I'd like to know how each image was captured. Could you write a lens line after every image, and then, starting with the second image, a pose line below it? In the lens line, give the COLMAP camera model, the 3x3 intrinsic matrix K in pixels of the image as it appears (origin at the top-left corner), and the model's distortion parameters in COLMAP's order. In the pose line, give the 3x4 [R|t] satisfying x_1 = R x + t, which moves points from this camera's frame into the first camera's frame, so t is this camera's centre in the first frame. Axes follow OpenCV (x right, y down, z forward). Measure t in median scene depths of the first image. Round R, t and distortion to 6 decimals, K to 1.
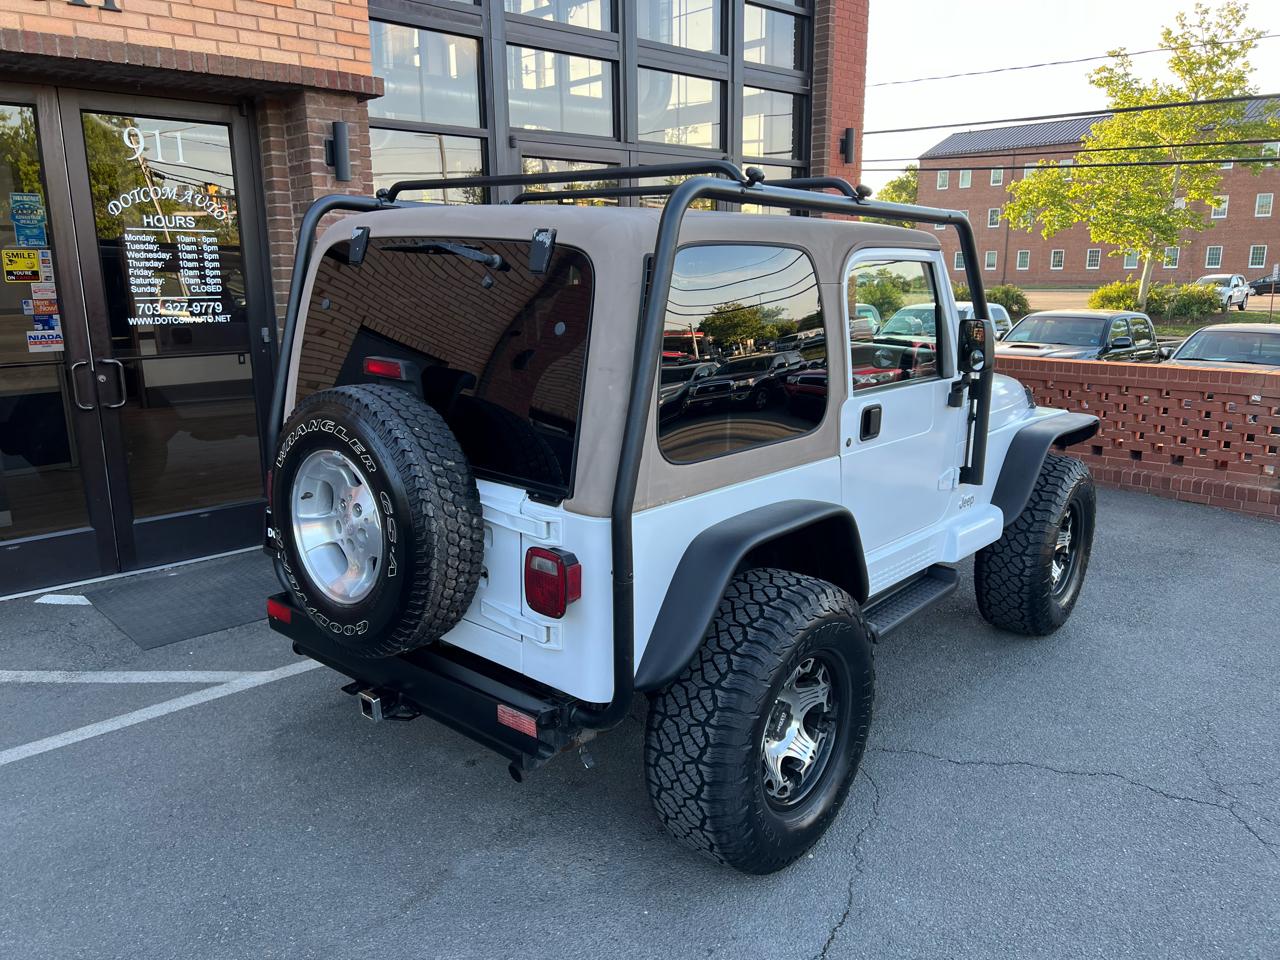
lens RADIAL K [[960.2, 0, 631.0], [0, 960.2, 487.4], [0, 0, 1]] dist [0.048521, -0.054457]
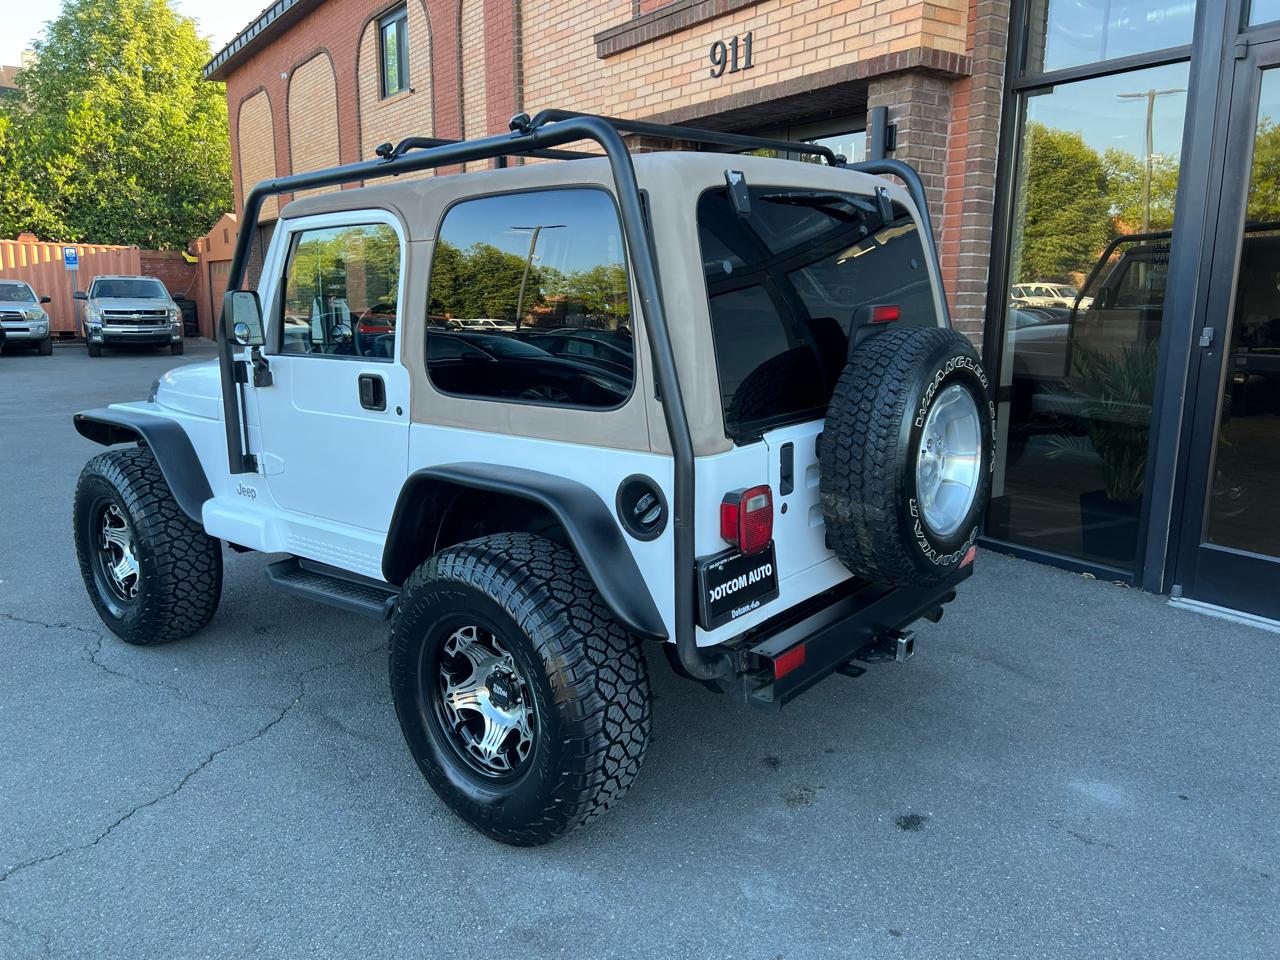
lens RADIAL K [[960.2, 0, 639.7], [0, 960.2, 481.9], [0, 0, 1]] dist [0.048521, -0.054457]
pose [[-0.153754, 0.201330, -0.967381, 0.810040], [-0.226189, 0.945855, 0.232801, -0.200875], [0.961872, 0.254605, -0.099890, 1.012742]]
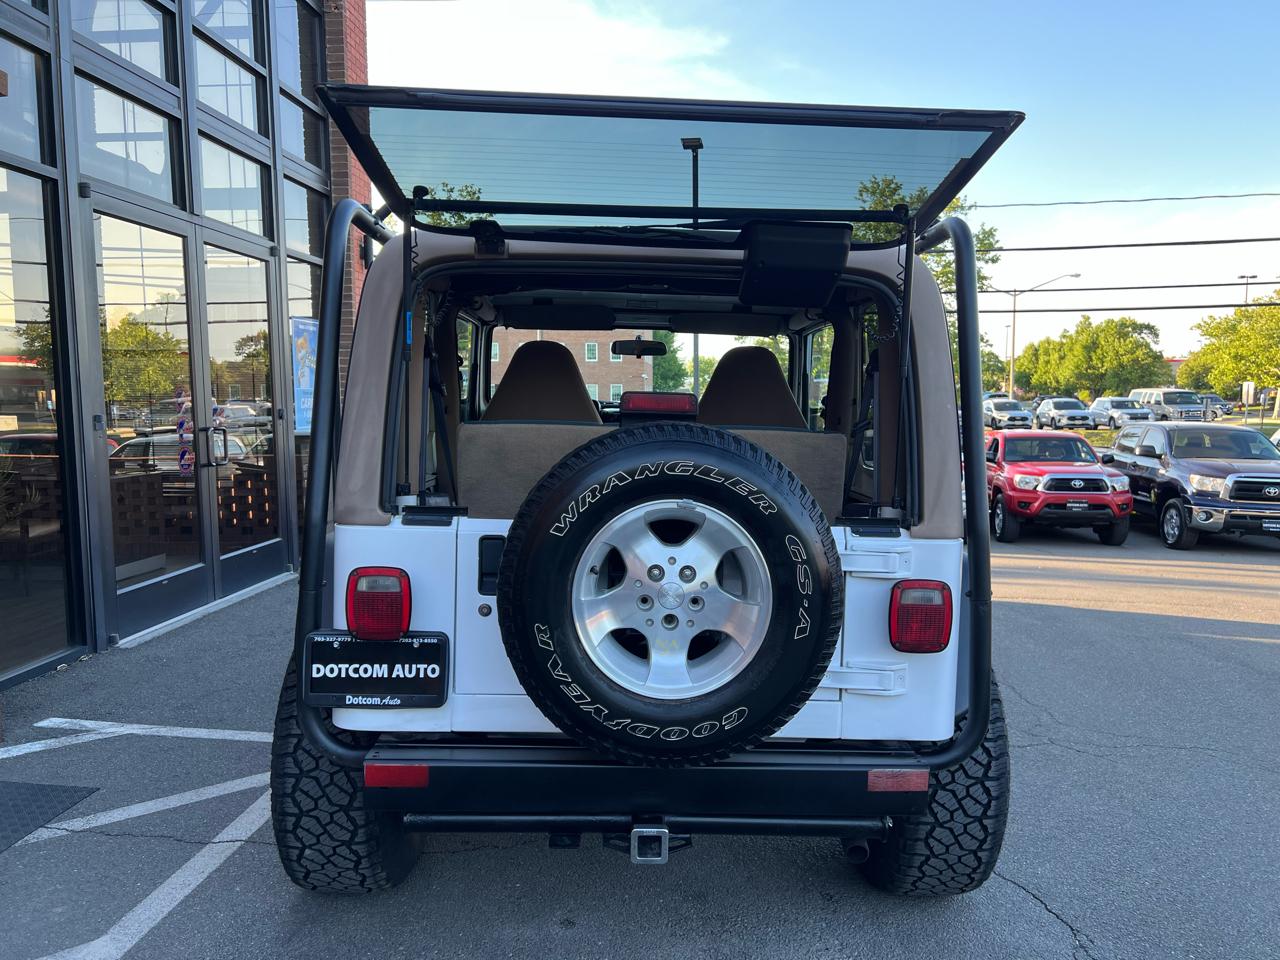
lens RADIAL K [[960.2, 0, 650.3], [0, 960.2, 486.5], [0, 0, 1]] dist [0.048521, -0.054457]
pose [[0.733548, -0.055390, 0.677377, -0.439938], [0.147241, 0.985954, -0.078828, 0.005100], [-0.663496, 0.157562, 0.731401, 0.226490]]
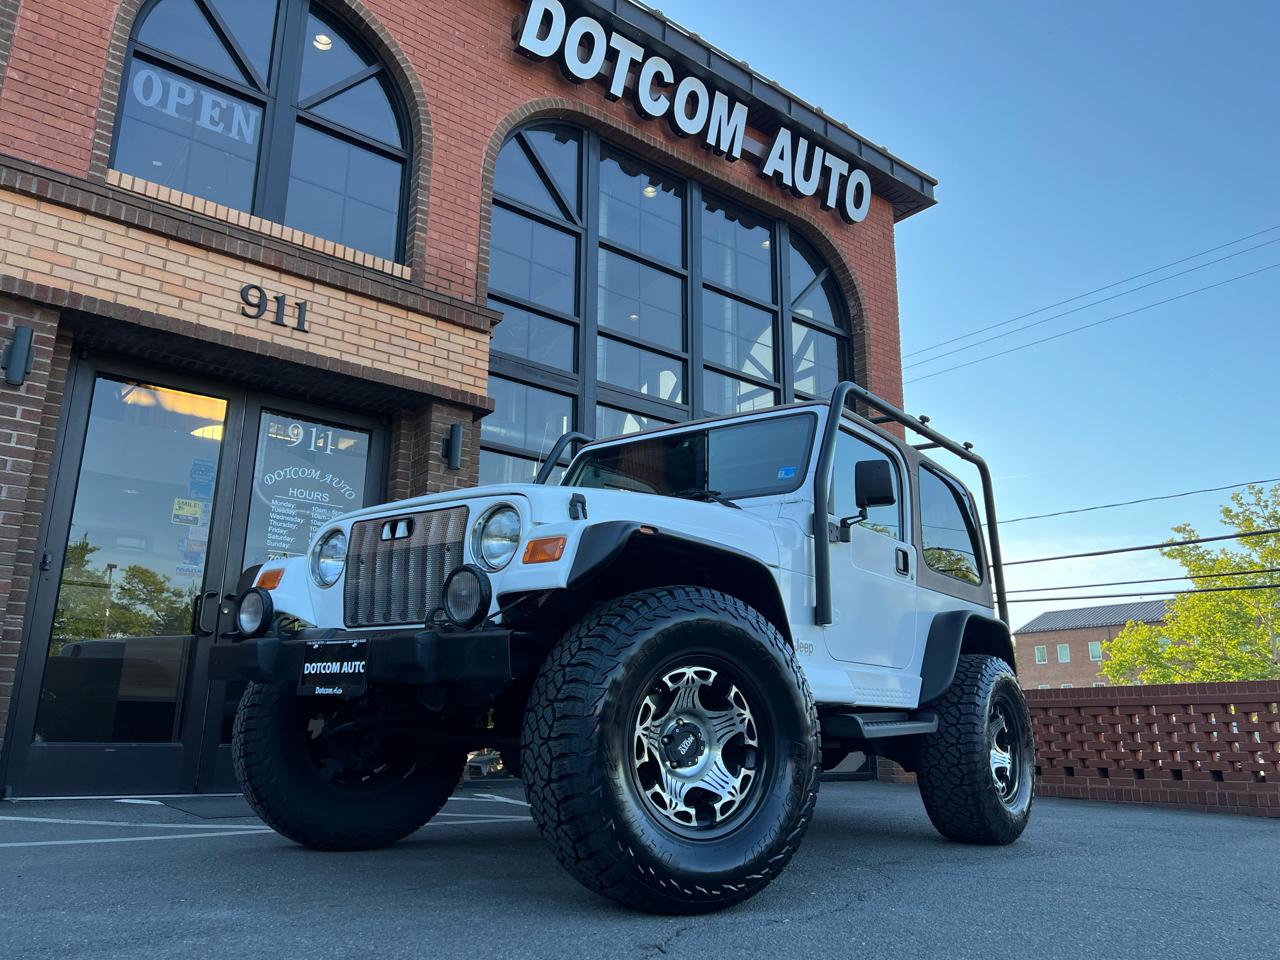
lens RADIAL K [[960.2, 0, 655.3], [0, 960.2, 489.9], [0, 0, 1]] dist [0.048521, -0.054457]
pose [[0.996640, -0.004164, -0.081803, 0.063821], [-0.034511, 0.884383, -0.465485, 0.287843], [0.074284, 0.466744, 0.881267, -0.050904]]
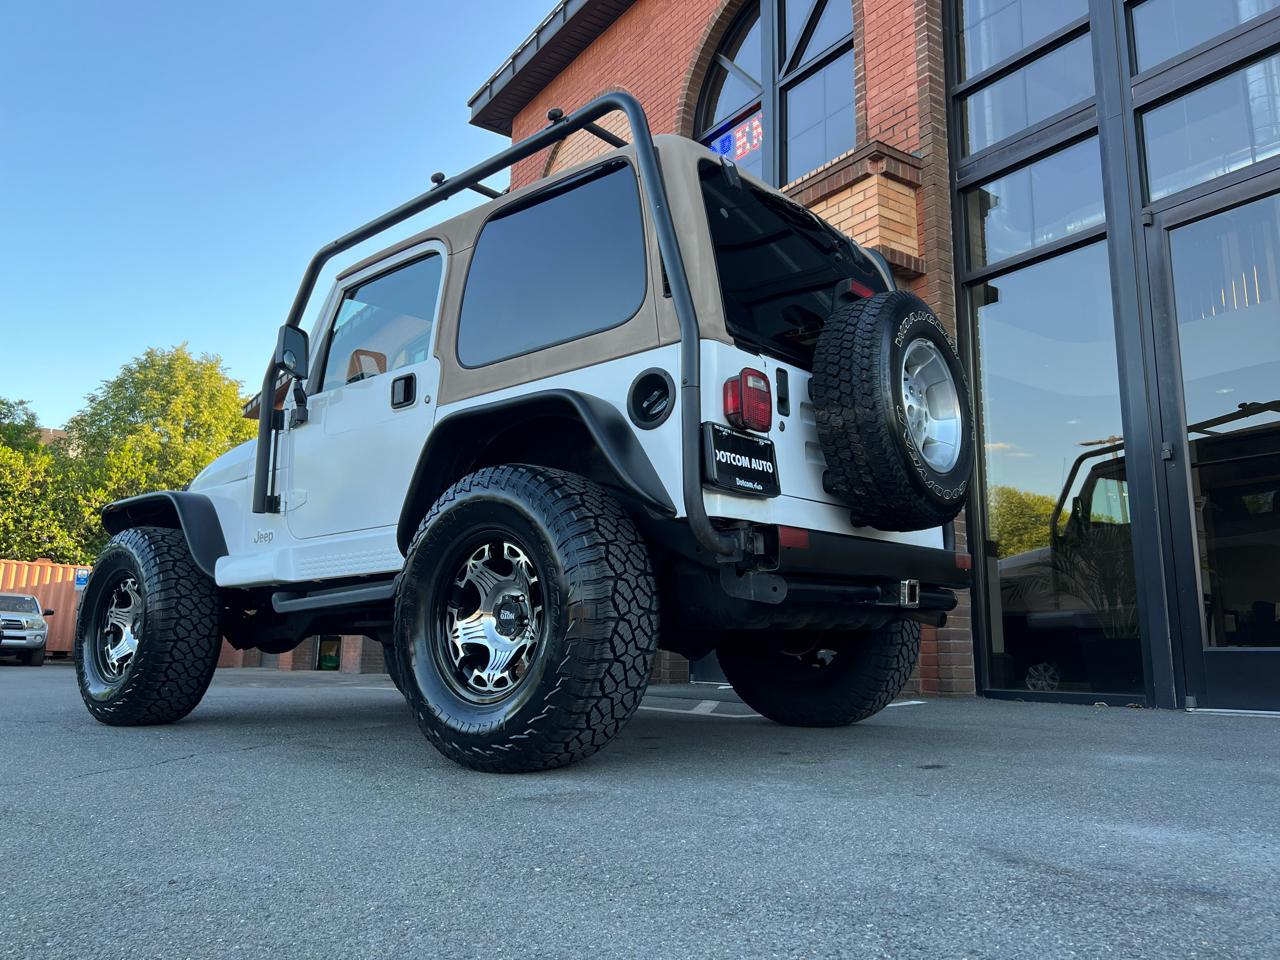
lens RADIAL K [[960.2, 0, 636.8], [0, 960.2, 469.3], [0, 0, 1]] dist [0.048521, -0.054457]
pose [[-0.150017, -0.182006, -0.971786, 0.853206], [-0.235758, 0.961141, -0.143617, 0.044148], [0.960163, 0.207561, -0.187096, 1.069126]]
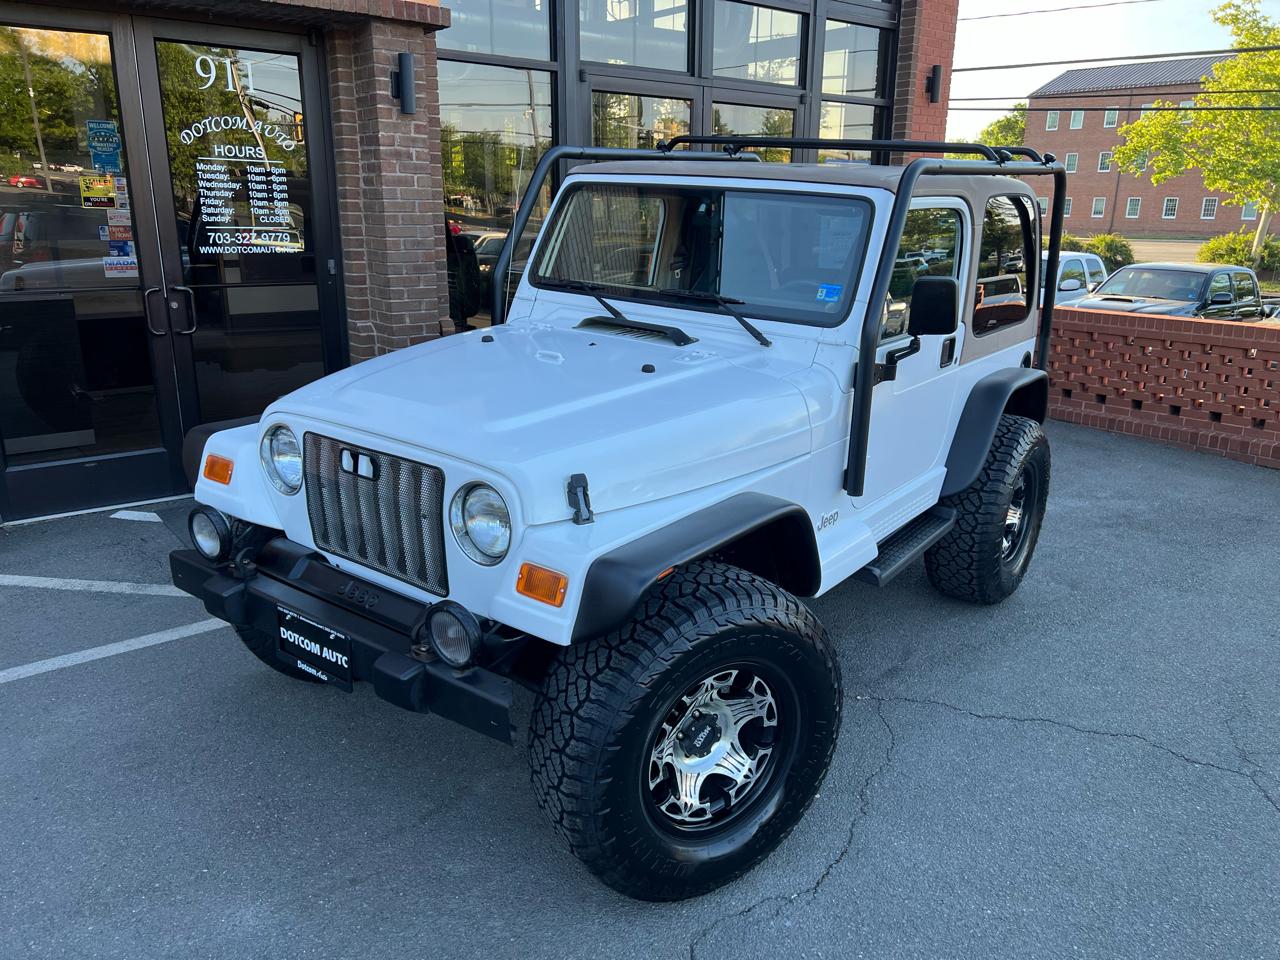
lens RADIAL K [[960.2, 0, 648.7], [0, 960.2, 488.3], [0, 0, 1]] dist [0.048521, -0.054457]
pose [[0.997036, 0.042444, -0.064171, 0.035094], [-0.038457, 0.997327, 0.062130, -0.000839], [0.066637, -0.059478, 0.996003, -0.008622]]
